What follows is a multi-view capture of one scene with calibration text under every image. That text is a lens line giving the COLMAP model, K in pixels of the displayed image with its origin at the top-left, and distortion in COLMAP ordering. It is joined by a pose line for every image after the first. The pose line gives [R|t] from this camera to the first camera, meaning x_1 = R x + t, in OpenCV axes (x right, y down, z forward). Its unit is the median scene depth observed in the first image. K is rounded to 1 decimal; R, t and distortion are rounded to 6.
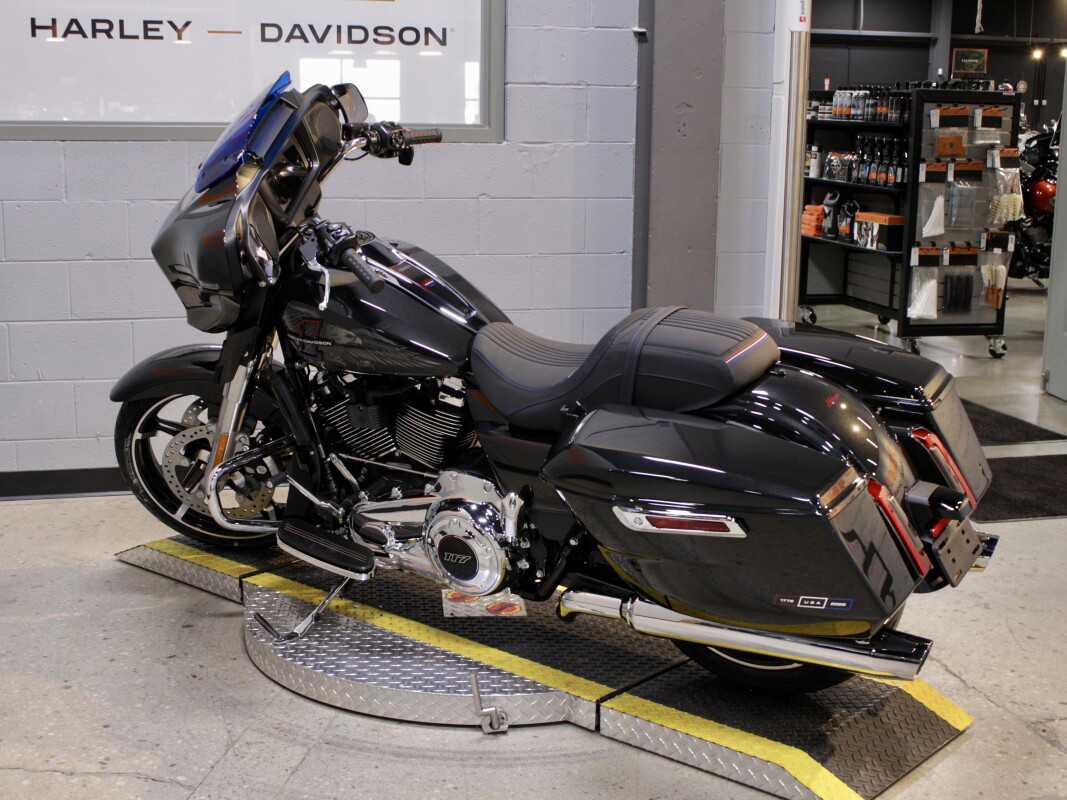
lens RADIAL K [[1480.3, 0, 533.5], [0, 1480.3, 400.0], [0, 0, 1]] dist [-0.066149, 0.102139]
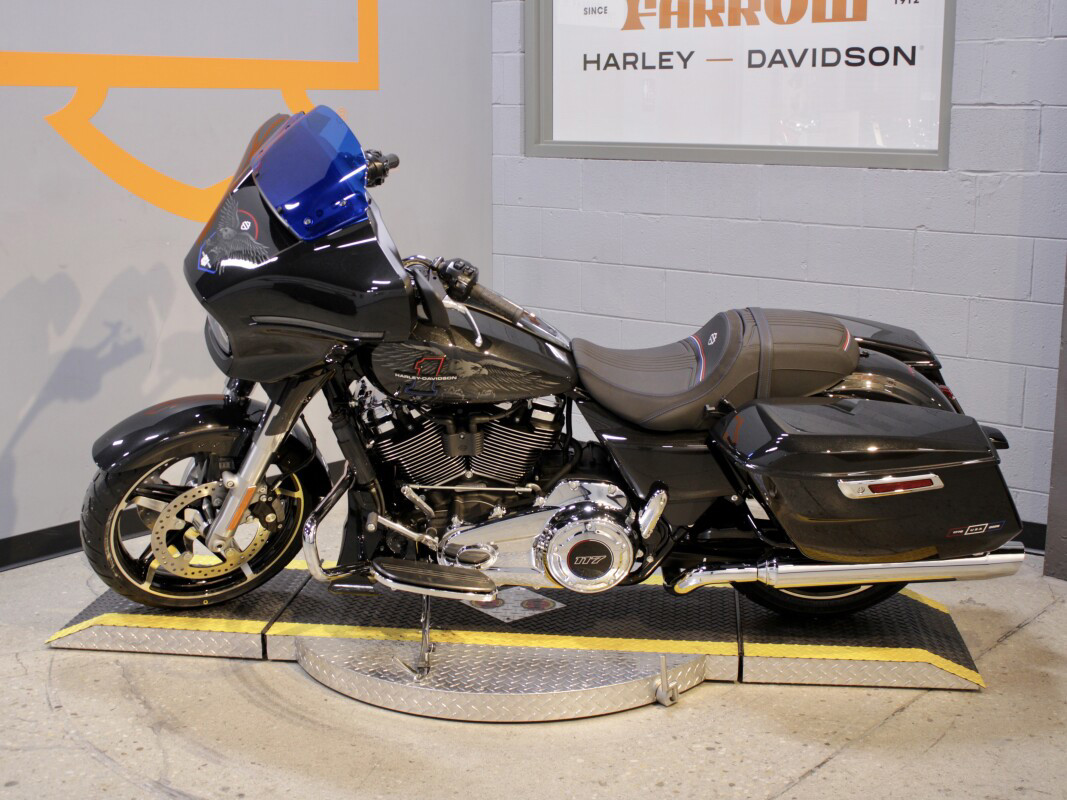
lens RADIAL K [[1480.3, 0, 533.5], [0, 1480.3, 400.0], [0, 0, 1]] dist [-0.066149, 0.102139]
pose [[0.563151, 0.147578, -0.813069, 0.610883], [-0.153491, 0.985482, 0.072561, -0.063944], [0.811974, 0.083936, 0.577627, 0.293586]]
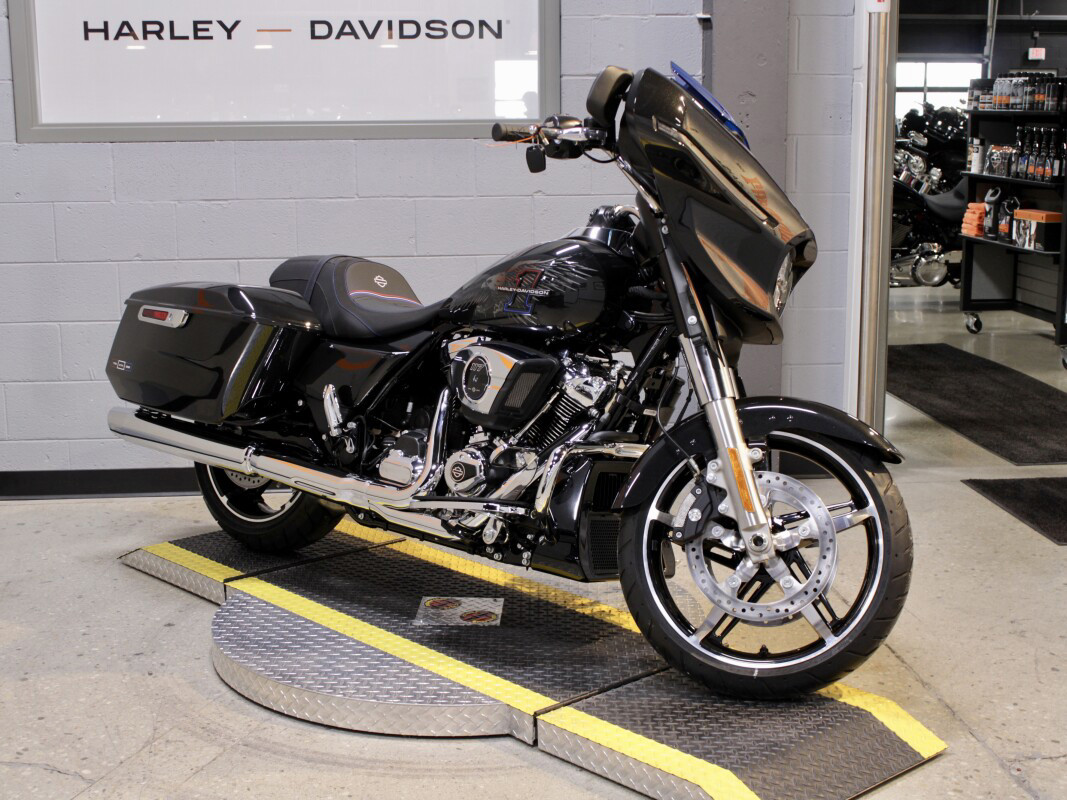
lens RADIAL K [[1537.2, 0, 533.5], [0, 1537.2, 400.0], [0, 0, 1]] dist [-0.016763, -0.066770]
pose [[0.986230, 0.009879, -0.165087, 0.134178], [-0.011530, 0.999893, -0.009046, 0.006138], [0.164980, 0.010825, 0.986238, 0.012386]]
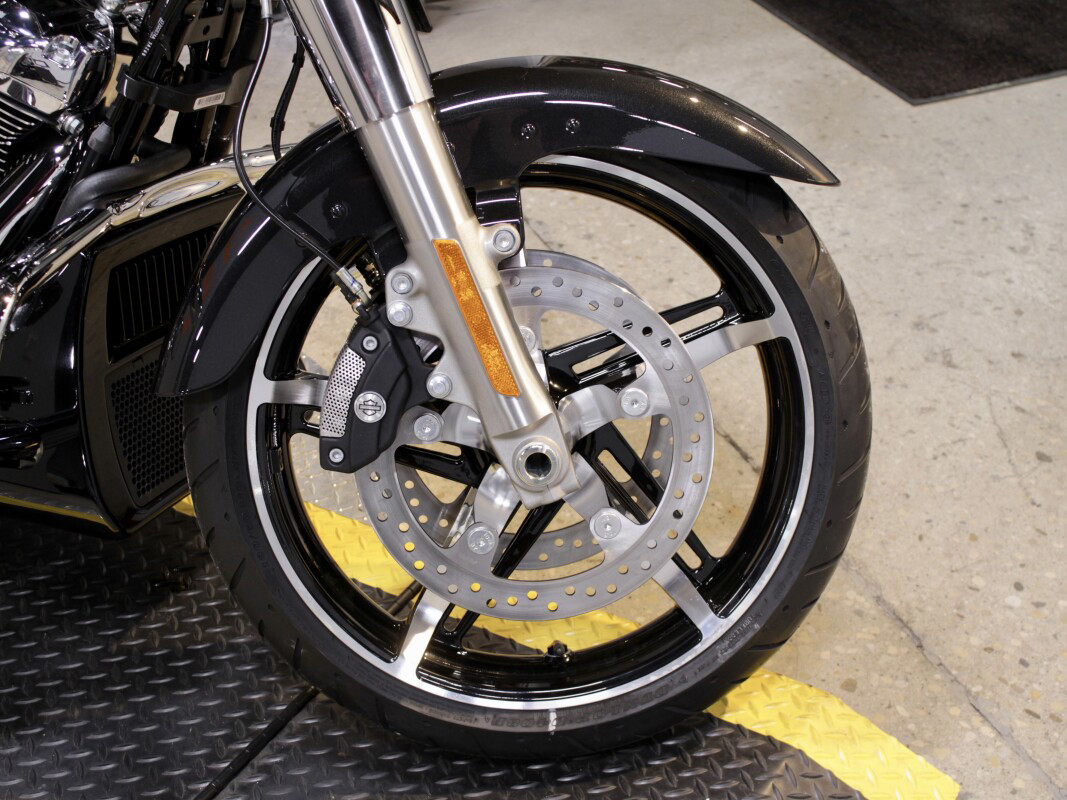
lens RADIAL K [[1661.0, 0, 533.5], [0, 1661.0, 400.0], [0, 0, 1]] dist [-0.030464, -0.029107]
pose [[0.990901, -0.110938, 0.076213, 0.101134], [0.074269, 0.922909, 0.377788, -0.056539], [-0.112248, -0.368690, 0.922750, 0.399041]]
